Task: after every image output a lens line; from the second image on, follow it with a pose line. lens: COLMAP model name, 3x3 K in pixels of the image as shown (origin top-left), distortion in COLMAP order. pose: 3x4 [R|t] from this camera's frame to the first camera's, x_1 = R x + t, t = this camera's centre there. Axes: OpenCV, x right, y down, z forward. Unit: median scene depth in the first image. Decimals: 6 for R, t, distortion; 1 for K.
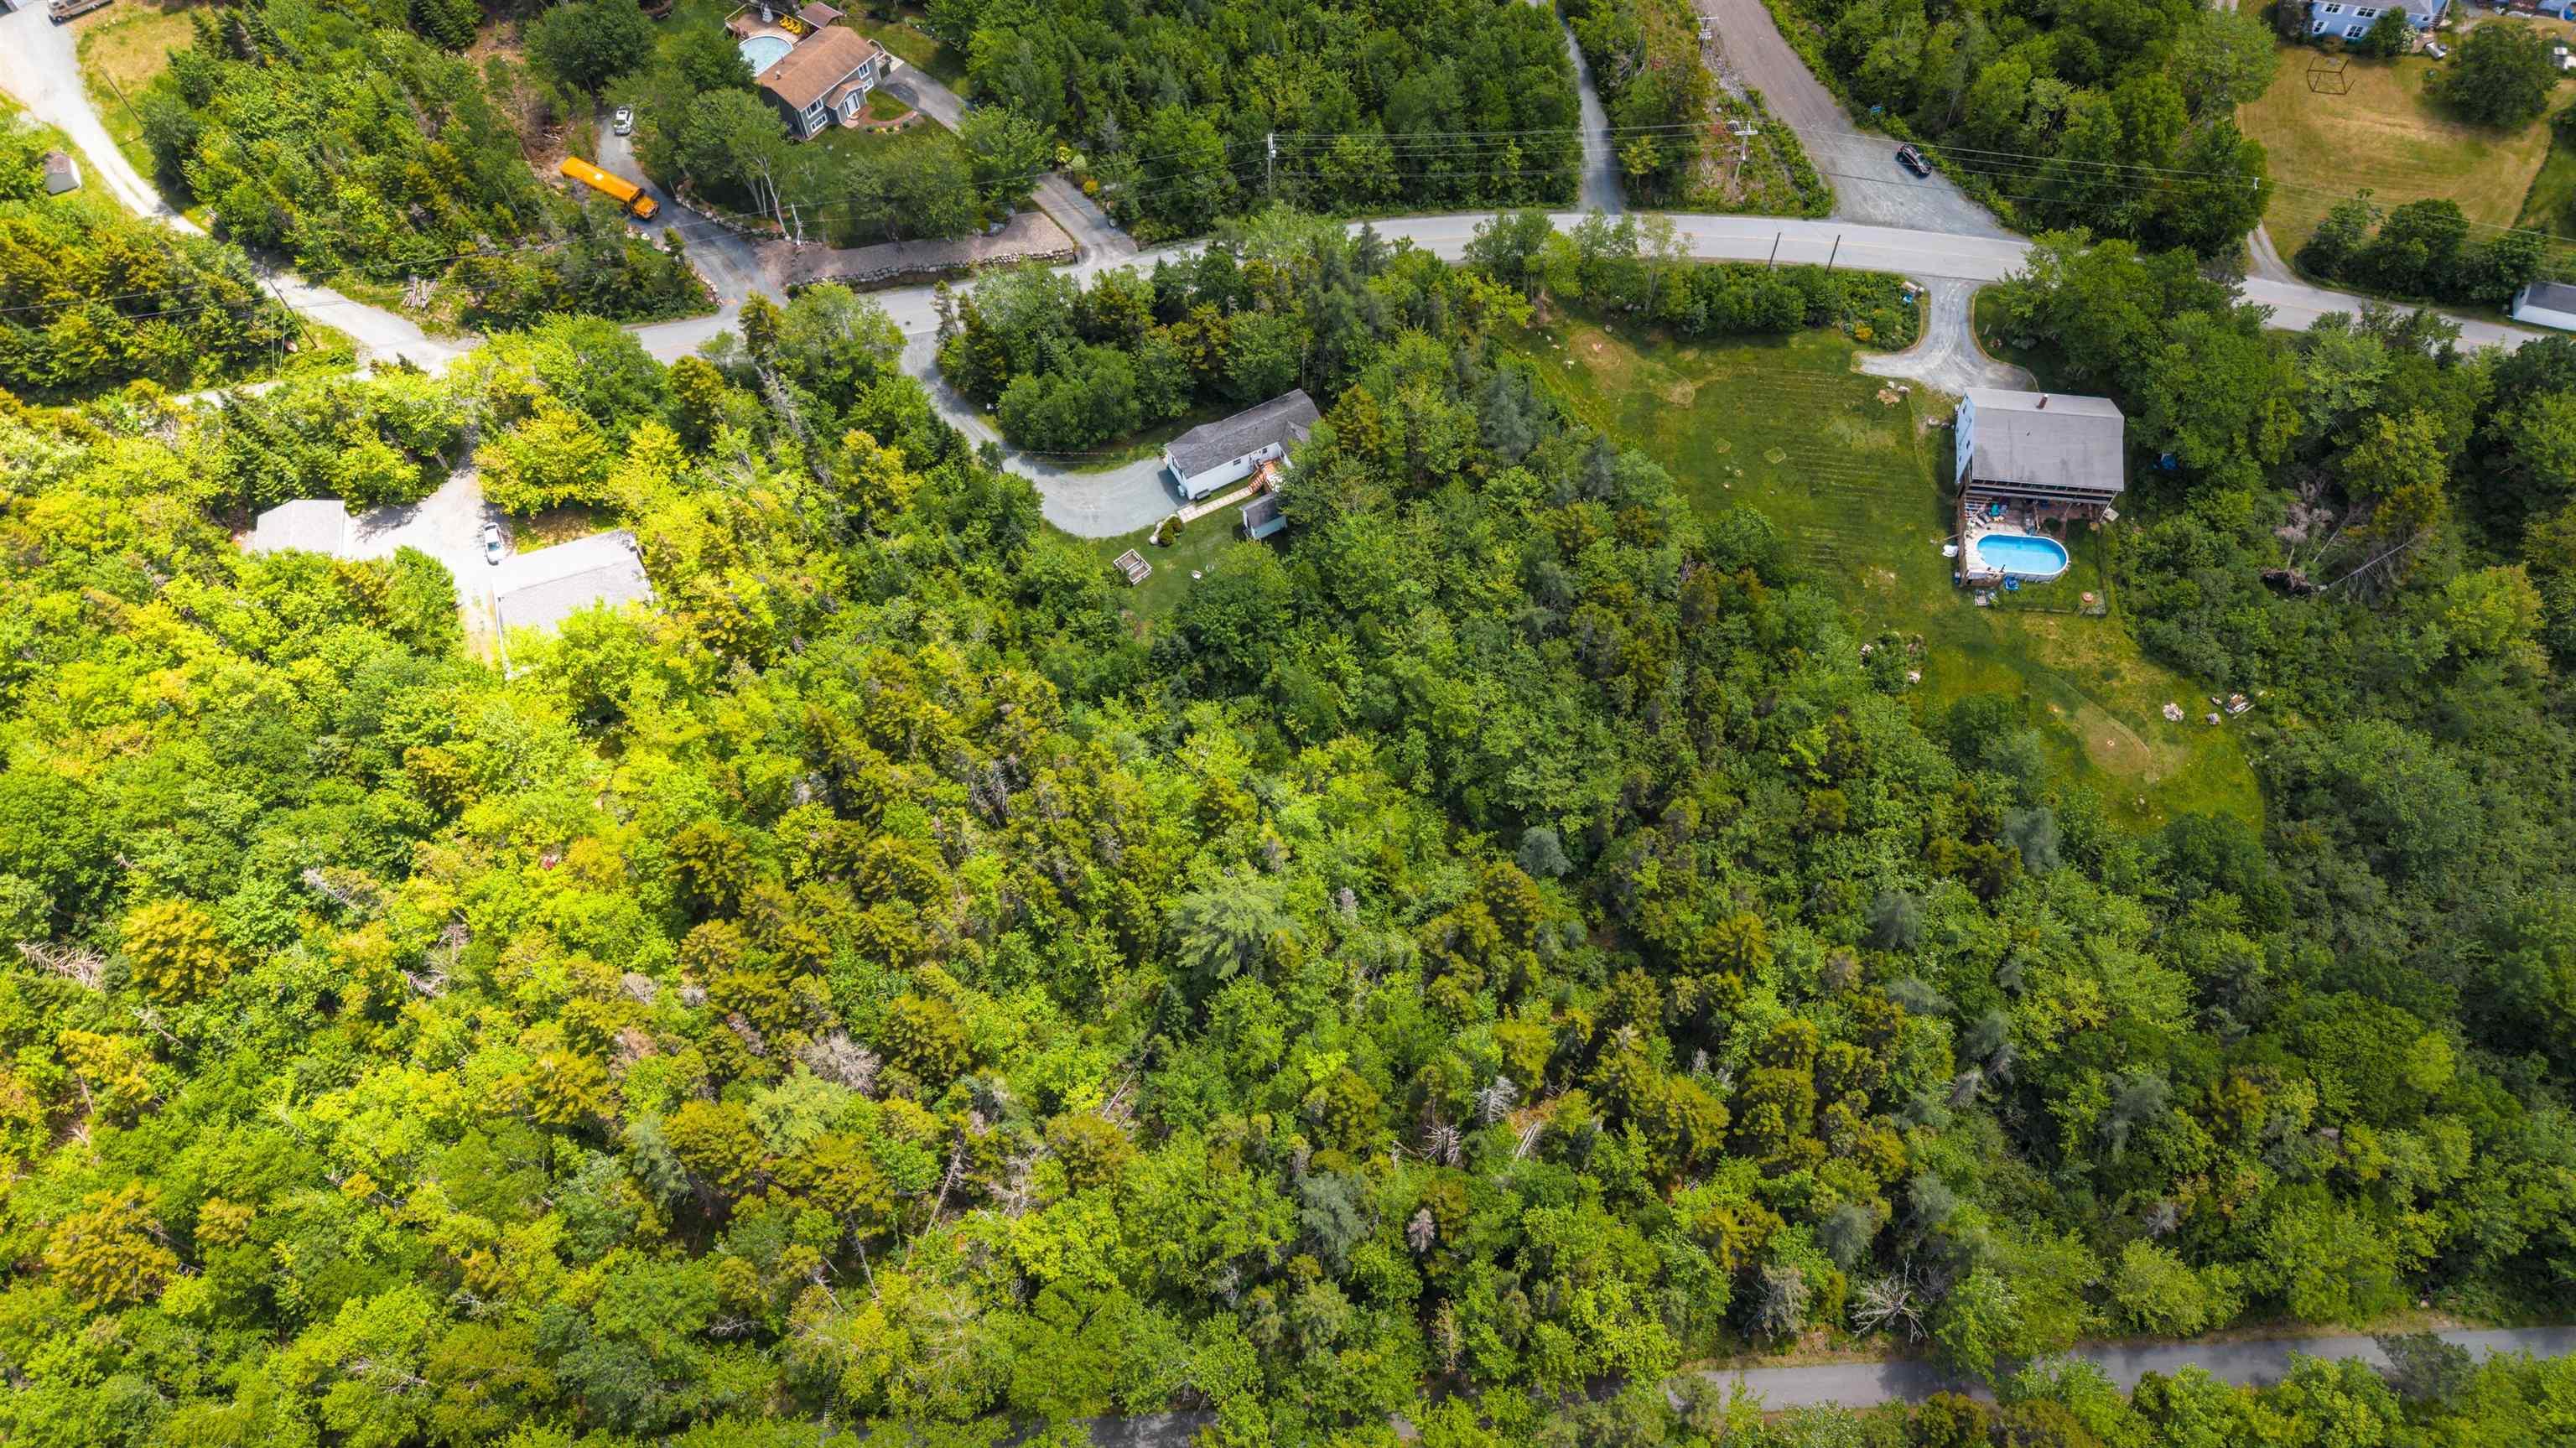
lens RADIAL K [[1713.2, 0, 1288.0], [0, 1713.2, 724.0], [0, 0, 1]] dist [0.067723, -0.051763]
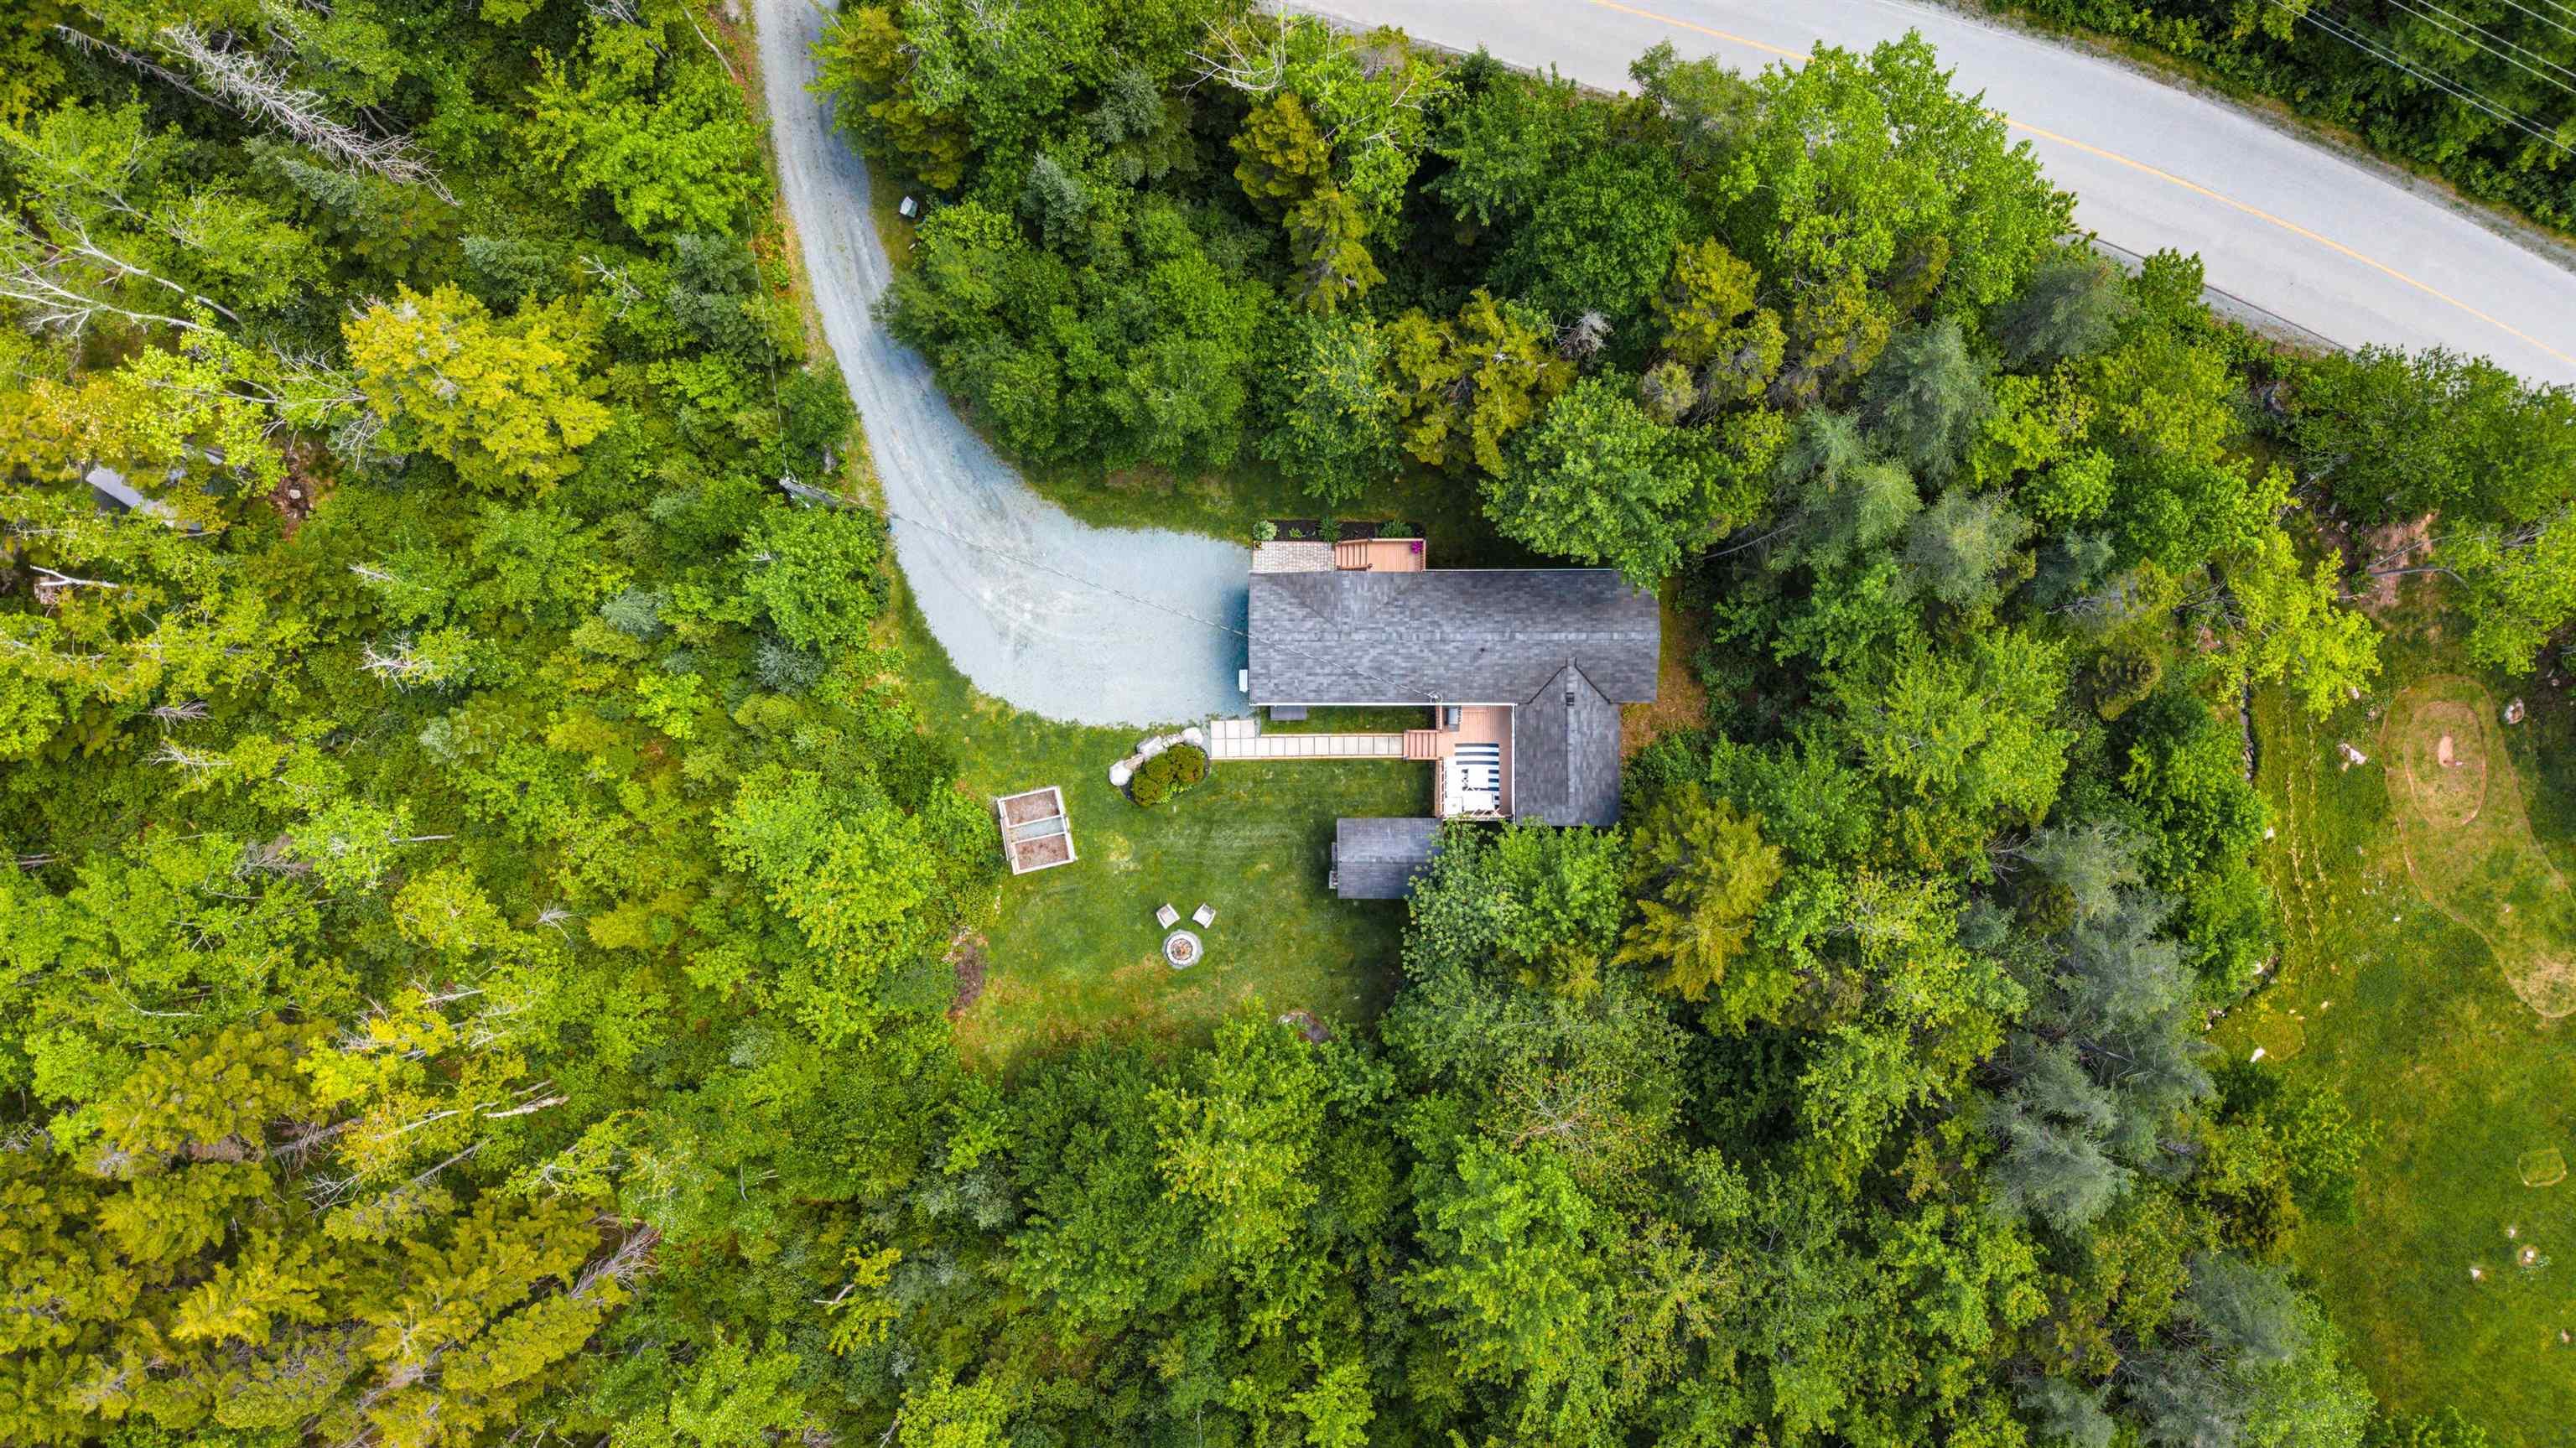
lens RADIAL K [[1713.2, 0, 1288.0], [0, 1713.2, 724.0], [0, 0, 1]] dist [0.067723, -0.051763]
pose [[0.883015, 0.469021, 0.017433, -0.055276], [-0.404057, 0.740762, 0.536666, -0.342721], [0.238794, -0.480928, 0.843615, 0.660653]]
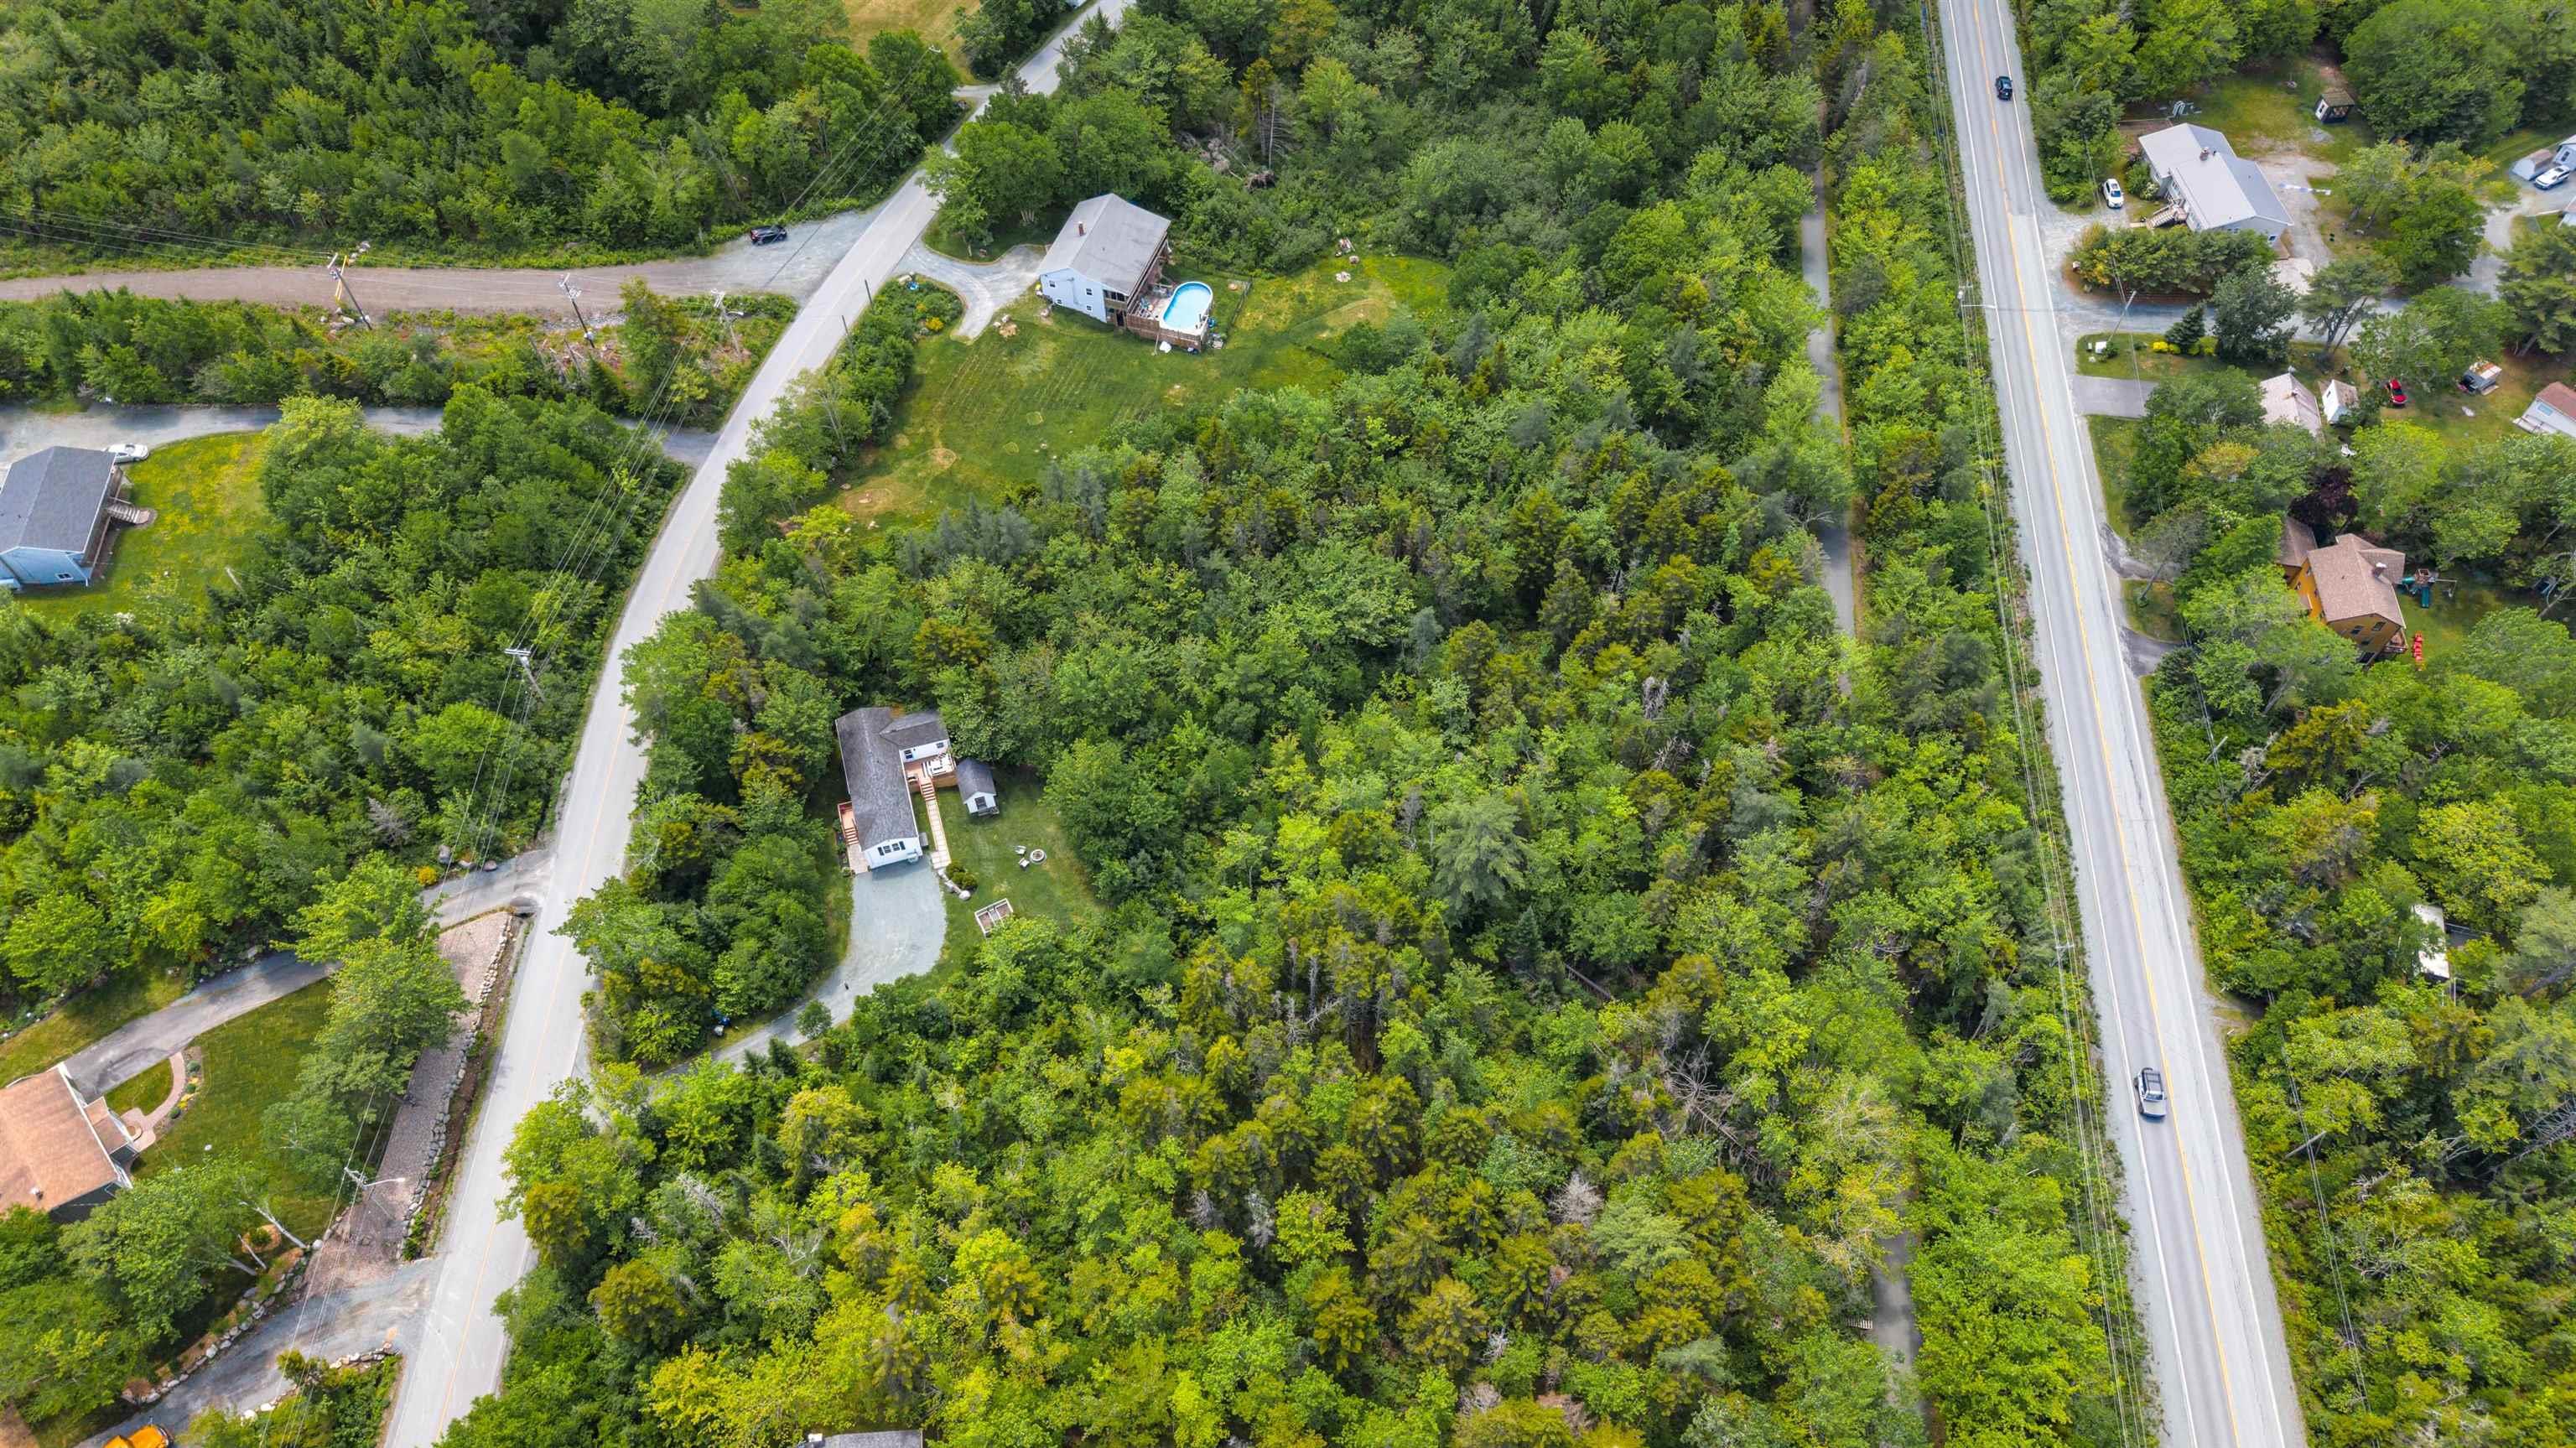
lens RADIAL K [[1722.8, 0, 1288.0], [0, 1722.8, 724.0], [0, 0, 1]] dist [0.156354, -0.261031]
pose [[0.188408, -0.780324, 0.596319, -0.514986], [0.843163, 0.439861, 0.309190, -0.282969], [-0.503566, 0.444540, 0.740814, 0.185305]]
